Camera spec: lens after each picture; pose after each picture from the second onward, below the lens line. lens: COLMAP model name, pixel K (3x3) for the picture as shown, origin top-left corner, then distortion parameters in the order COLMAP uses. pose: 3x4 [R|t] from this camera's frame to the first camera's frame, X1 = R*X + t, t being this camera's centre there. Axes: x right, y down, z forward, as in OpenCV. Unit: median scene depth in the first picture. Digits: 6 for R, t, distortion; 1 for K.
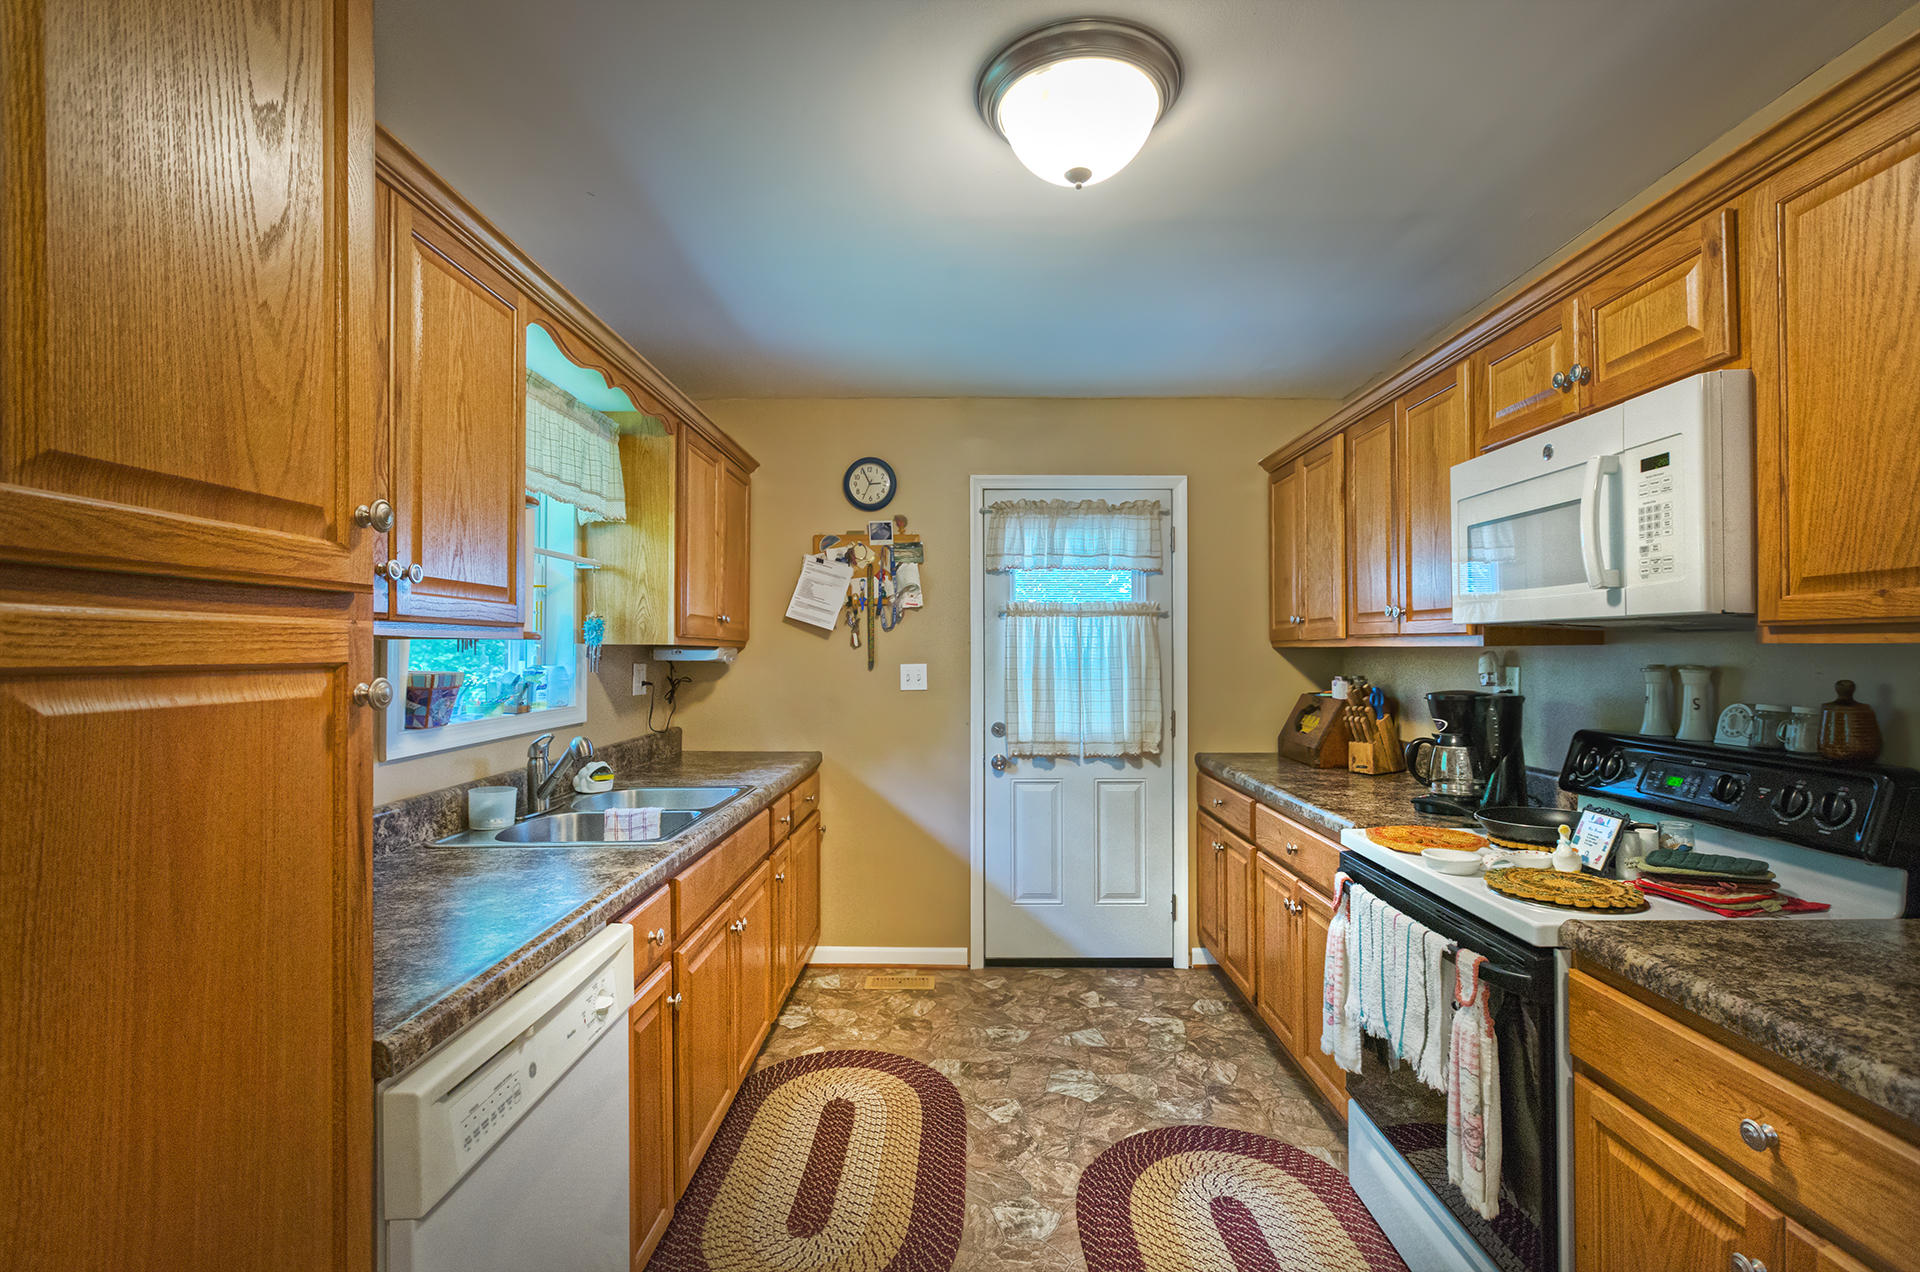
lens RADIAL K [[866.9, 0, 944.7], [0, 866.9, 643.4], [0, 0, 1]] dist [-0.001804, -0.000300]
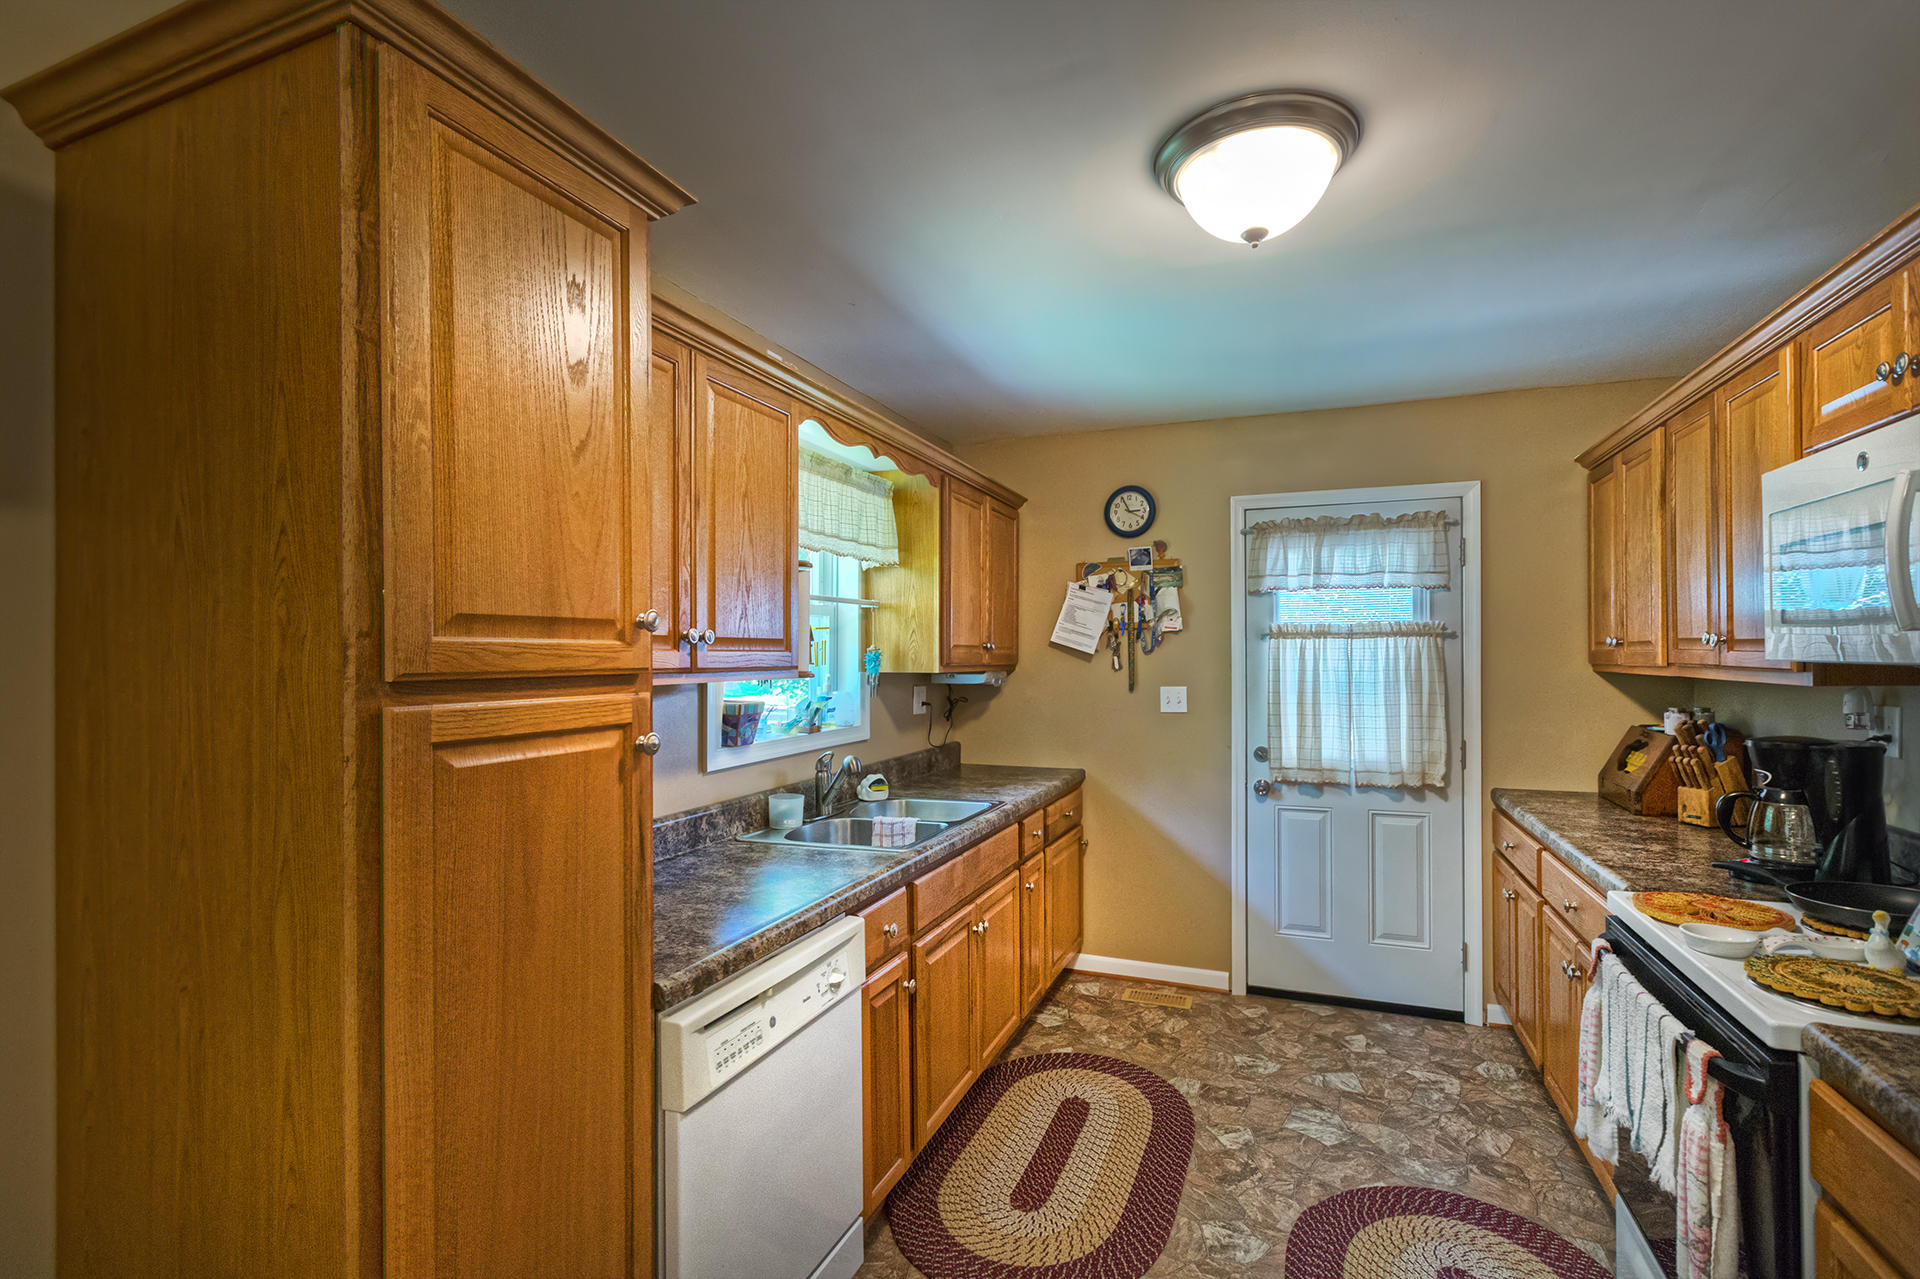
lens RADIAL K [[866.9, 0, 946.3], [0, 866.9, 648.0], [0, 0, 1]] dist [-0.001804, -0.000300]
pose [[0.934217, -0.009503, -0.356578, 0.131581], [0.009656, 0.999952, -0.001351, -0.038230], [0.356574, -0.002180, 0.934265, -0.072073]]
